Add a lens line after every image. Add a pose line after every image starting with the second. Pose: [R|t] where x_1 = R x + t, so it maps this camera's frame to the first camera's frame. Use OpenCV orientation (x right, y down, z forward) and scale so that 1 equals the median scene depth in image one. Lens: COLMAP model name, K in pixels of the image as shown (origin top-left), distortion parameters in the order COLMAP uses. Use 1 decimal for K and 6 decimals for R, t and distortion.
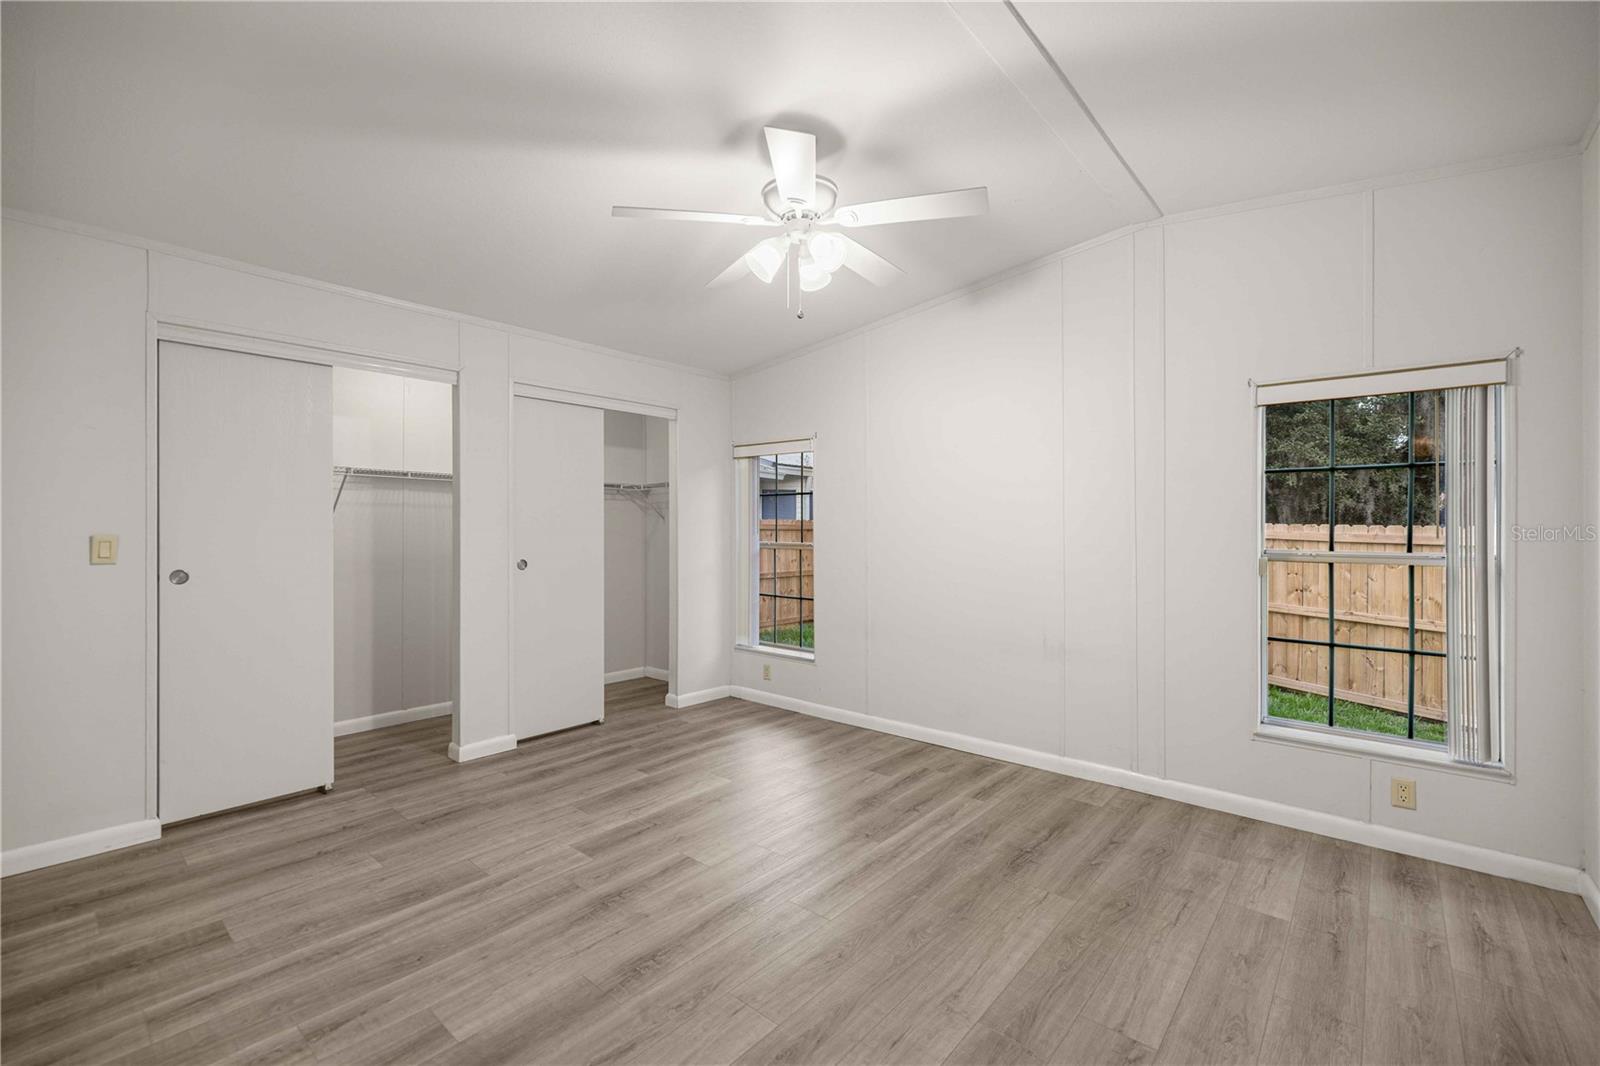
lens RADIAL K [[674.3, 0, 799.5], [0, 674.3, 523.1], [0, 0, 1]] dist [-0.004023, 0.000550]
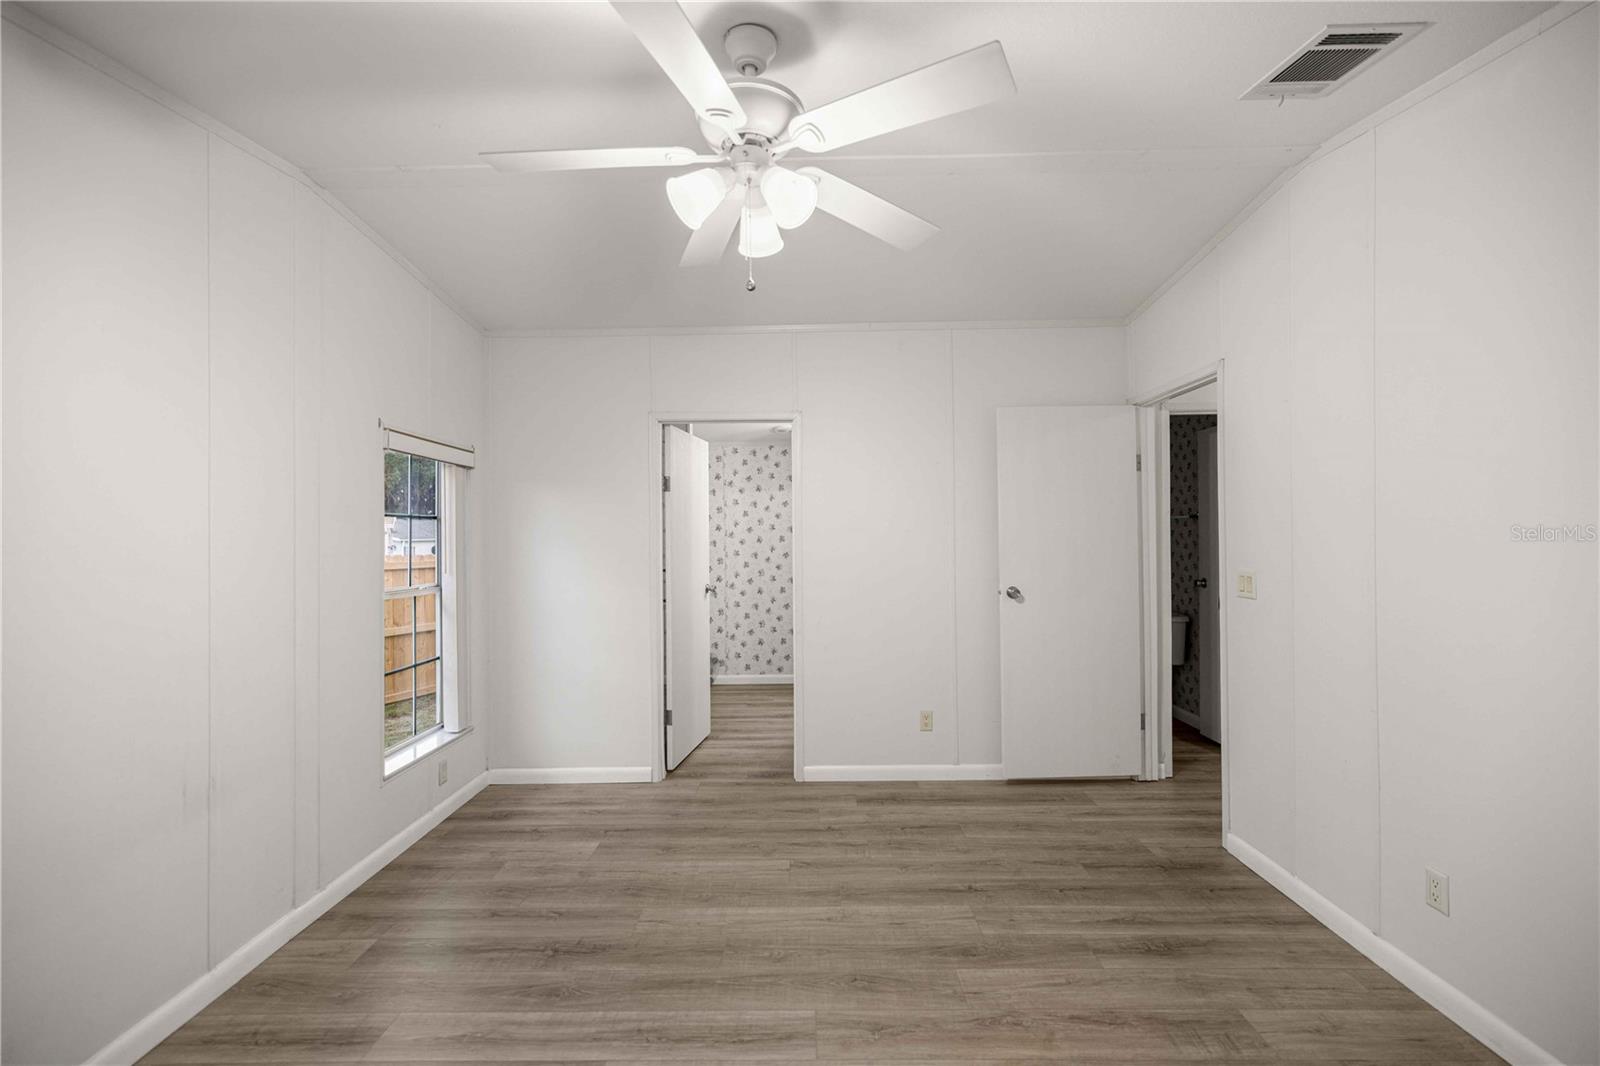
lens RADIAL K [[674.3, 0, 799.7], [0, 674.3, 538.8], [0, 0, 1]] dist [-0.004023, 0.000550]
pose [[-0.644674, 0.003441, 0.764449, -0.613516], [0.002953, 0.999994, -0.002011, -0.043082], [-0.764452, 0.000961, -0.644681, 1.542145]]
